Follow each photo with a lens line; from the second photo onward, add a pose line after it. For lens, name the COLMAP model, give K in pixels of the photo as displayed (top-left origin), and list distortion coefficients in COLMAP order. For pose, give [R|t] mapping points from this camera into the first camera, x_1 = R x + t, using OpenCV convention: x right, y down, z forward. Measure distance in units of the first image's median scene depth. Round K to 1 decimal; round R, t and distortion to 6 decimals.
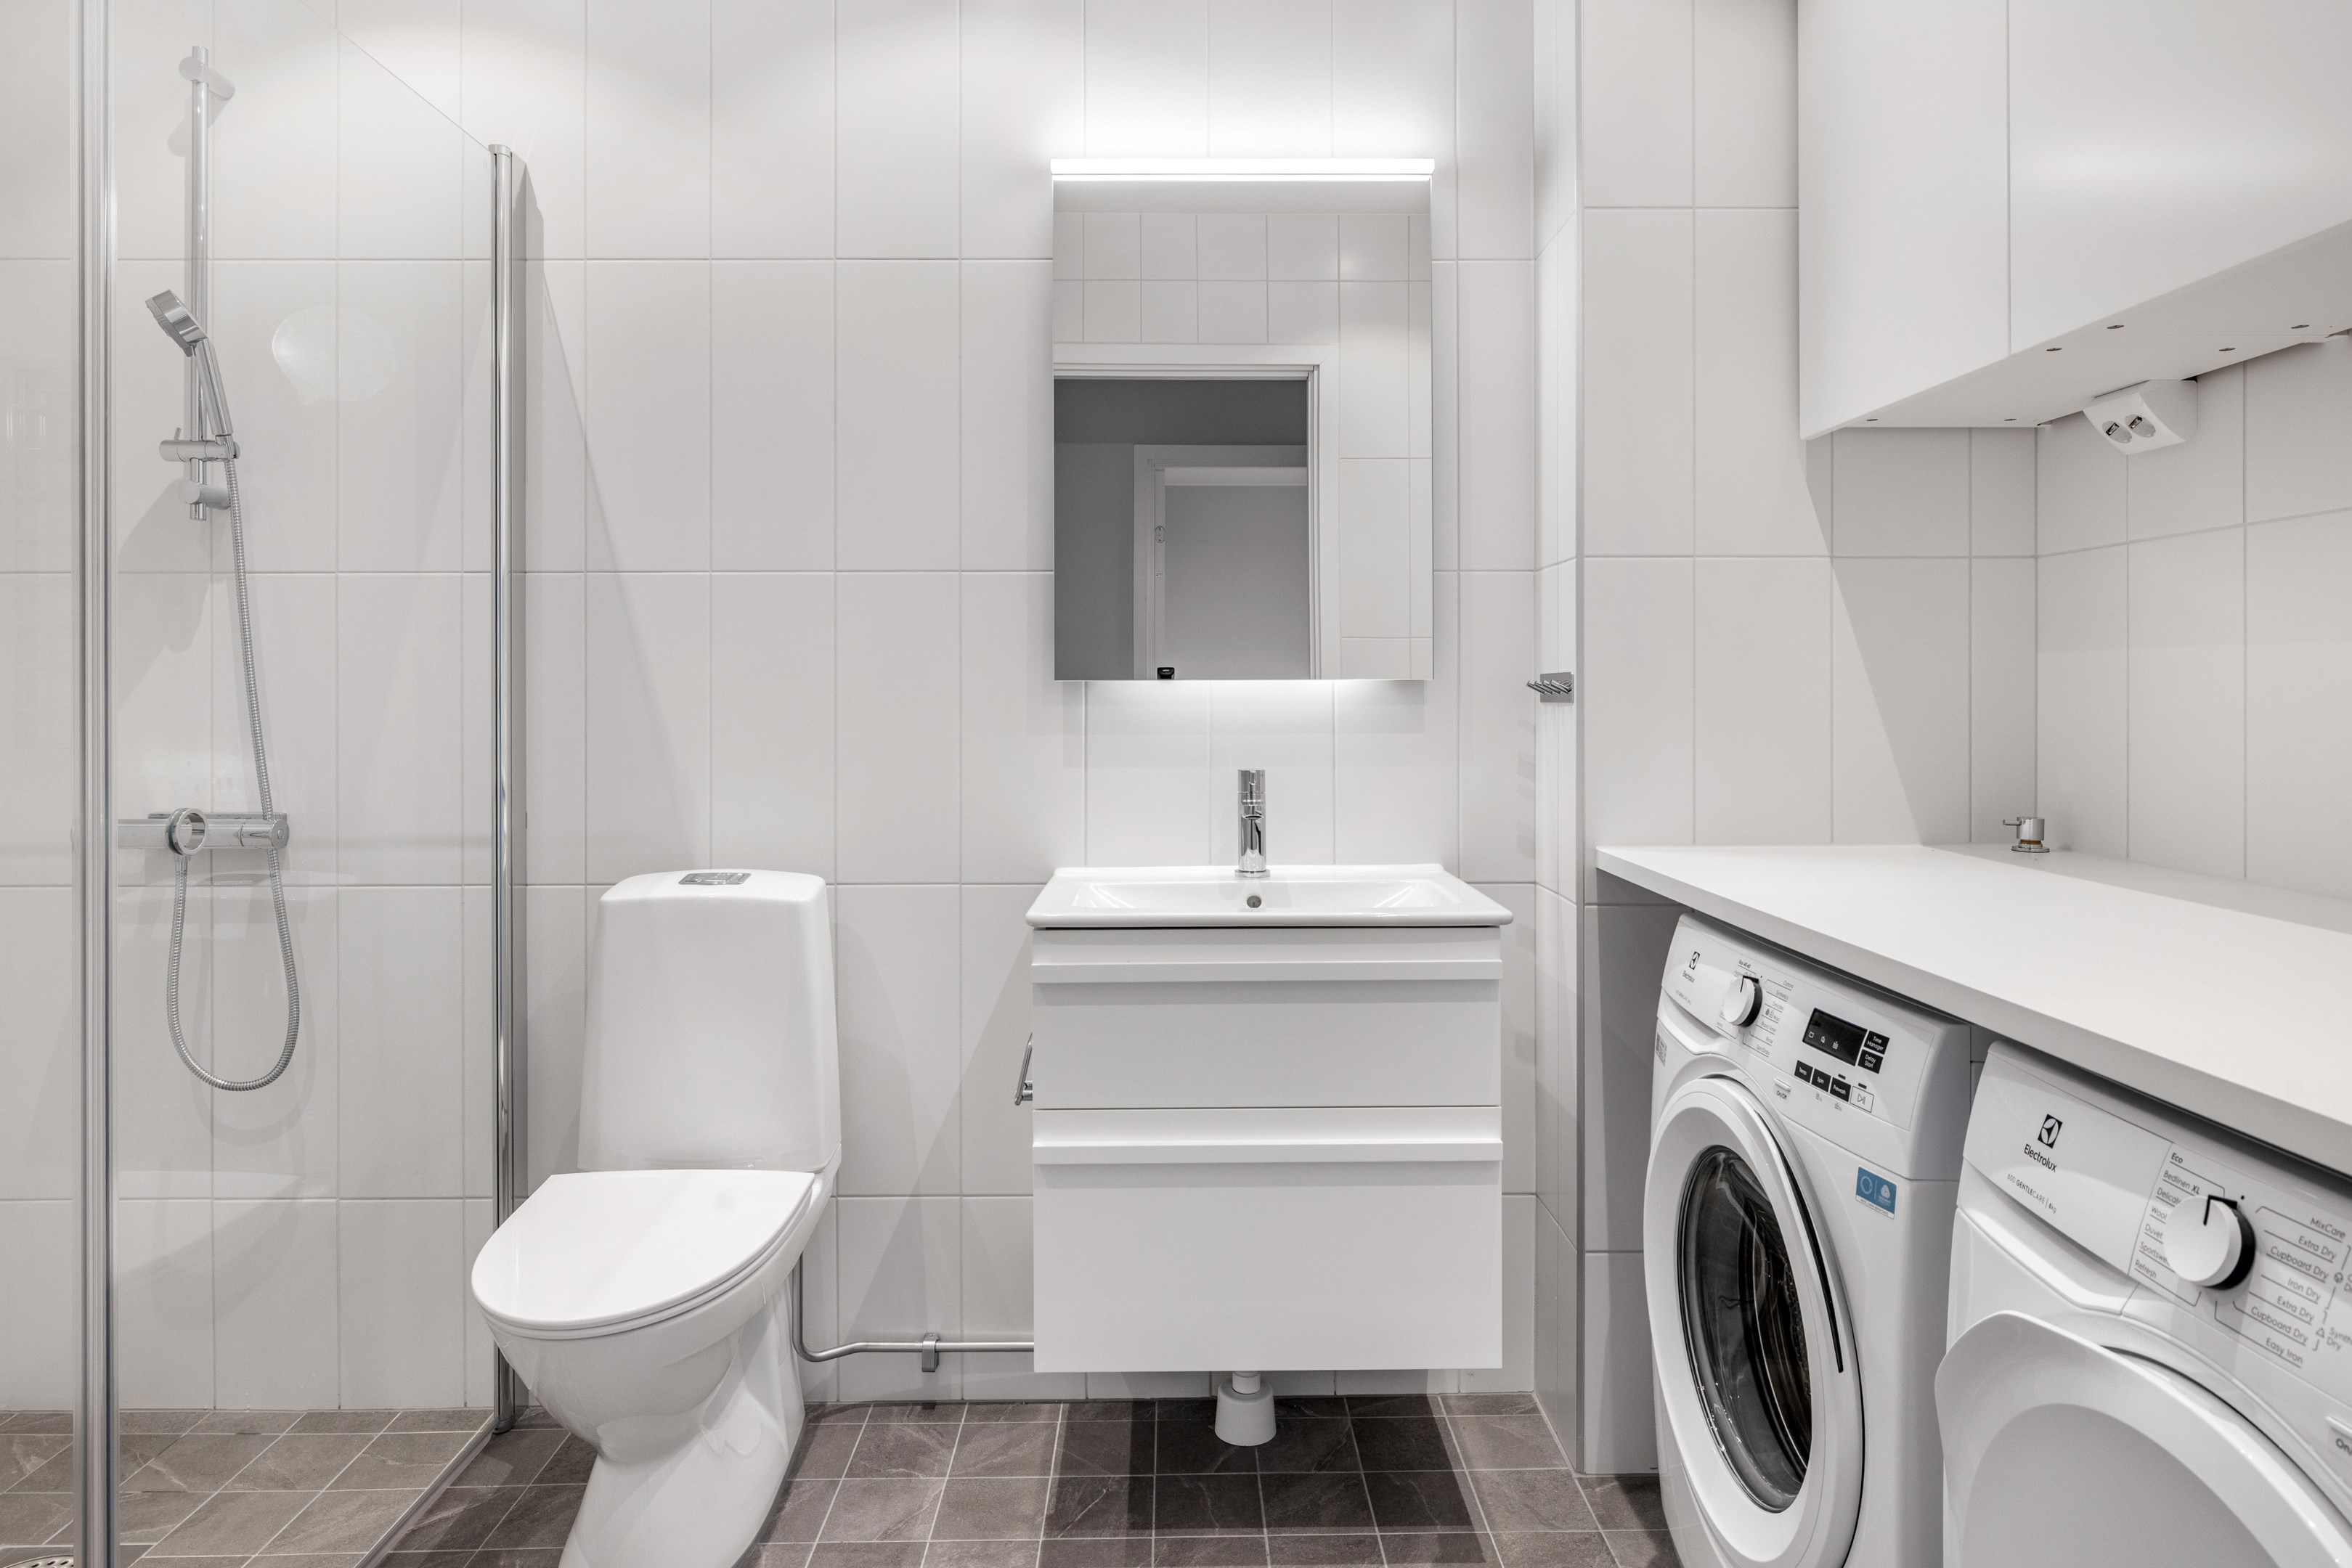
lens RADIAL K [[1407.0, 0, 1177.9], [0, 1407.0, 695.4], [0, 0, 1]] dist [0.002313, 0.000121]
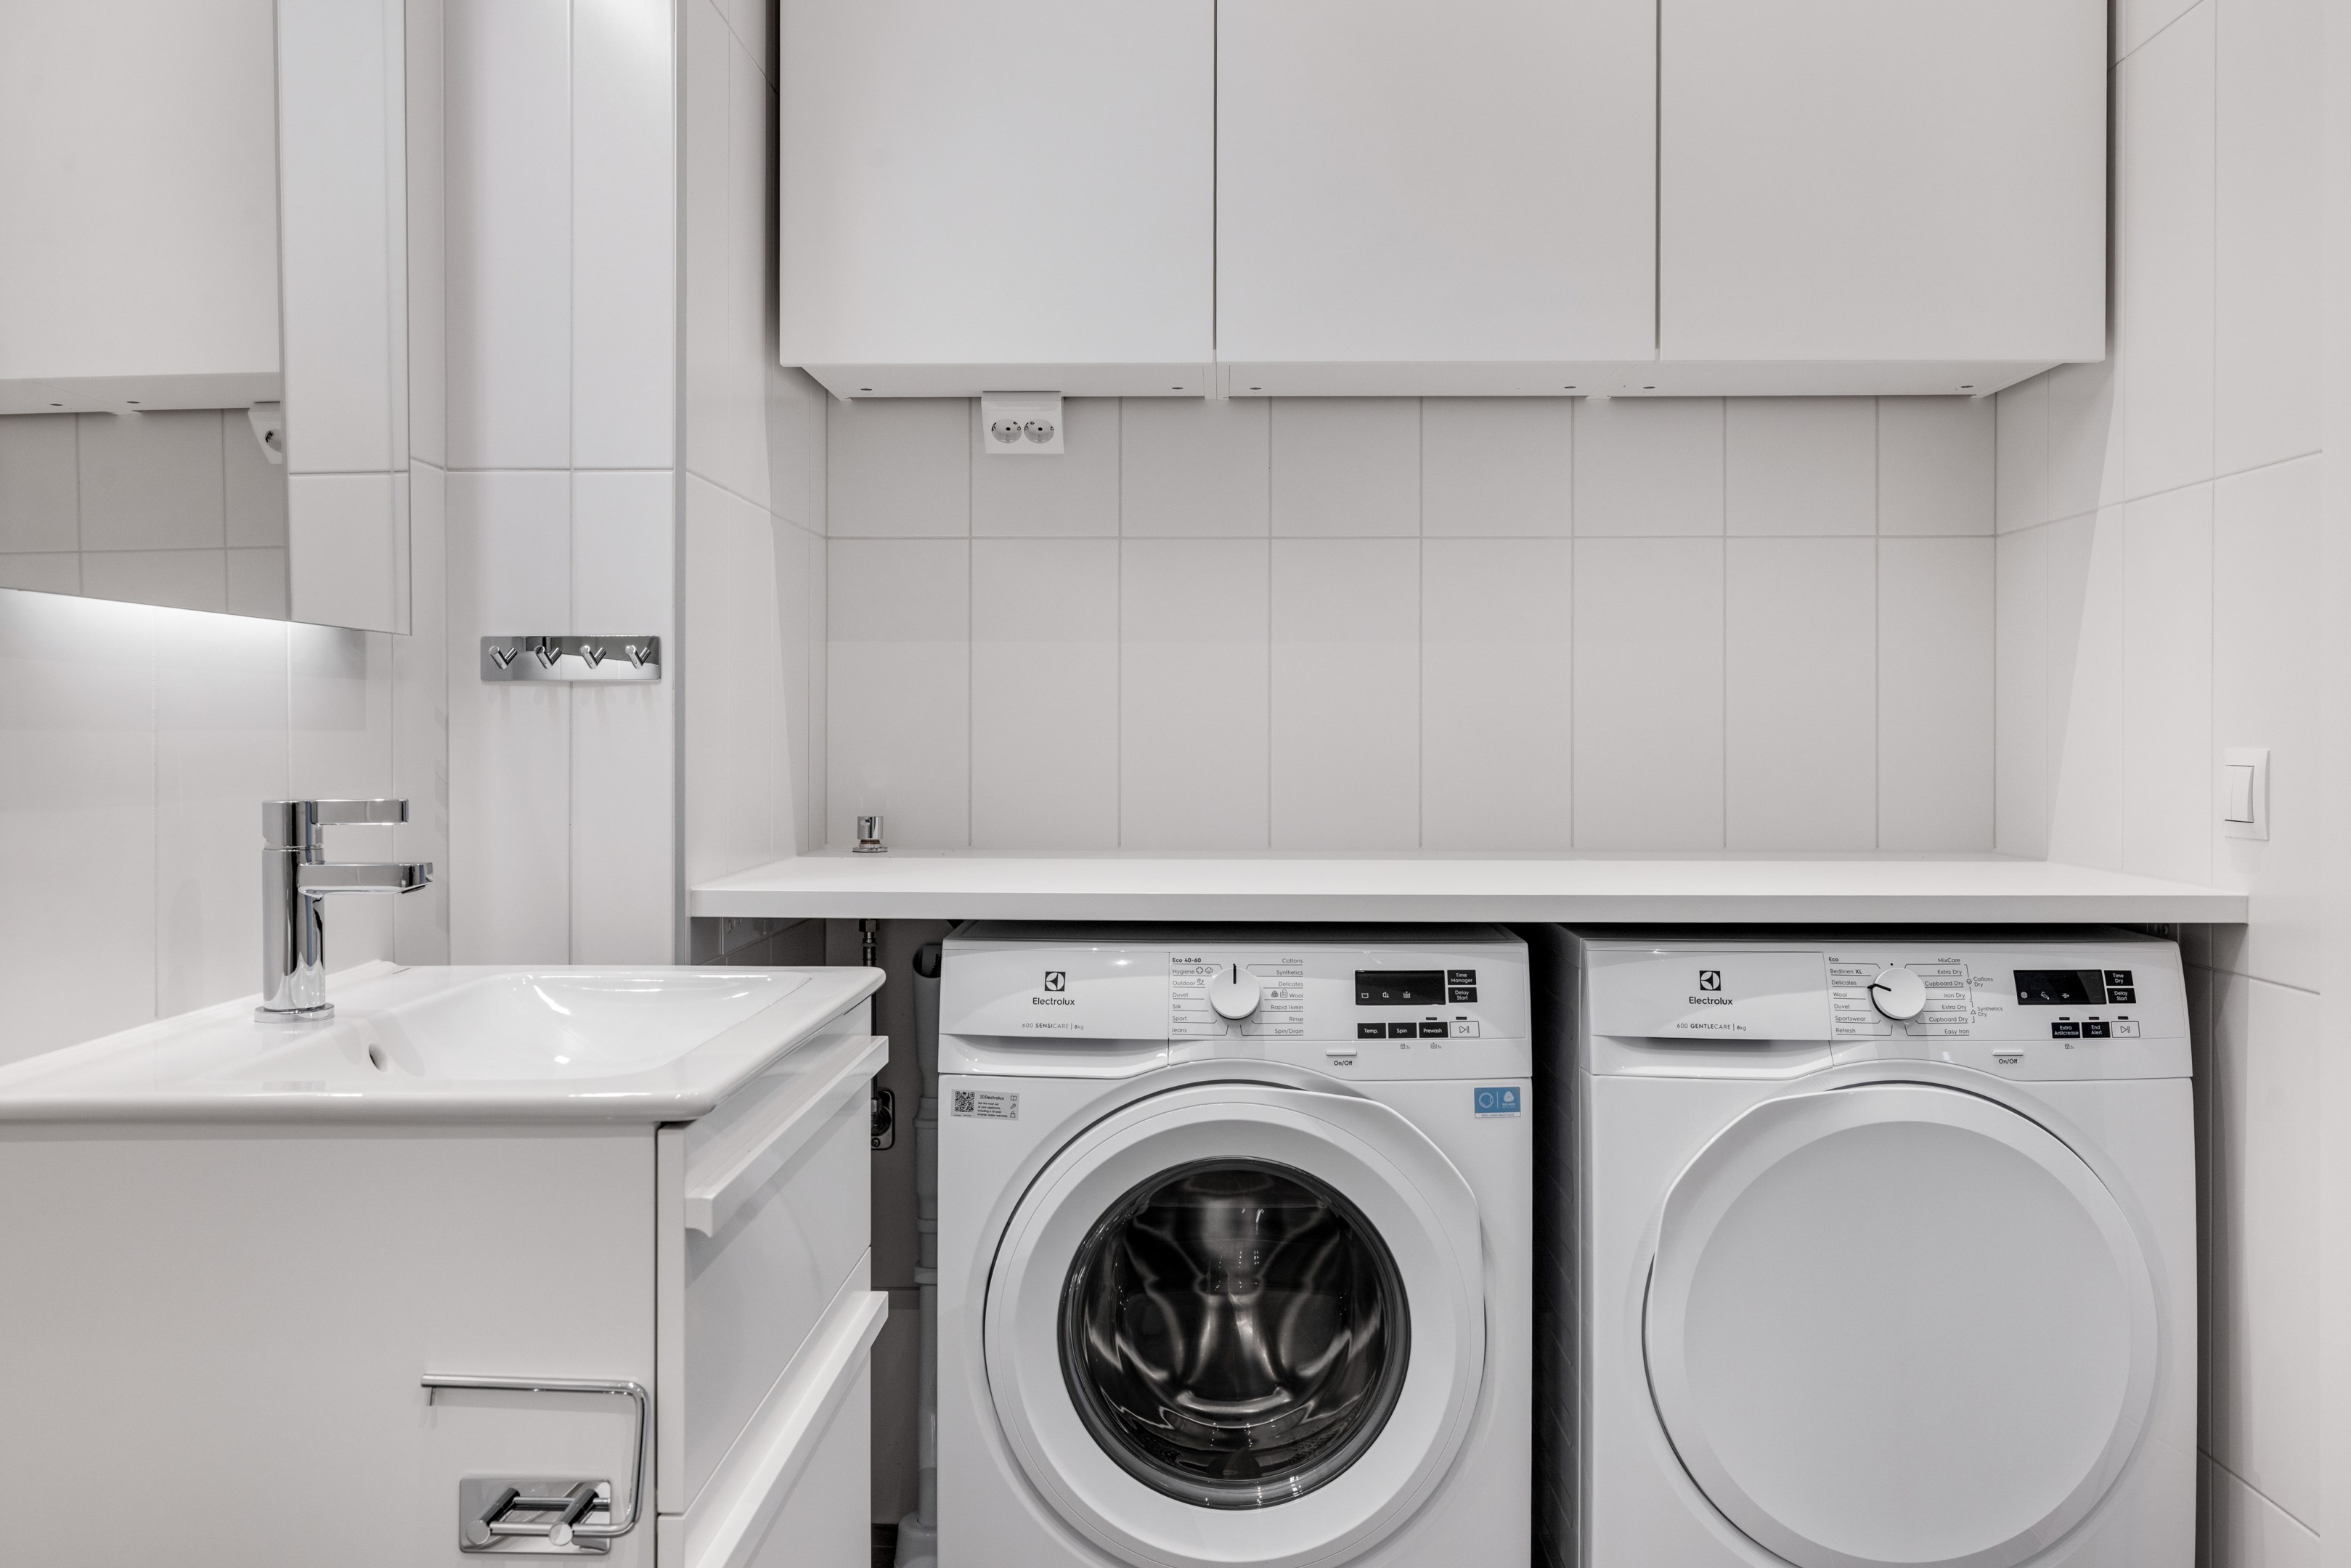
lens RADIAL K [[1922.9, 0, 1175.8], [0, 1922.9, 741.2], [0, 0, 1]] dist [-0.008758, -0.000424]
pose [[0.033662, 0.001403, 0.999432, -1.019519], [-0.000802, 0.999999, -0.001377, 0.058619], [-0.999433, -0.000755, 0.033663, 1.146158]]
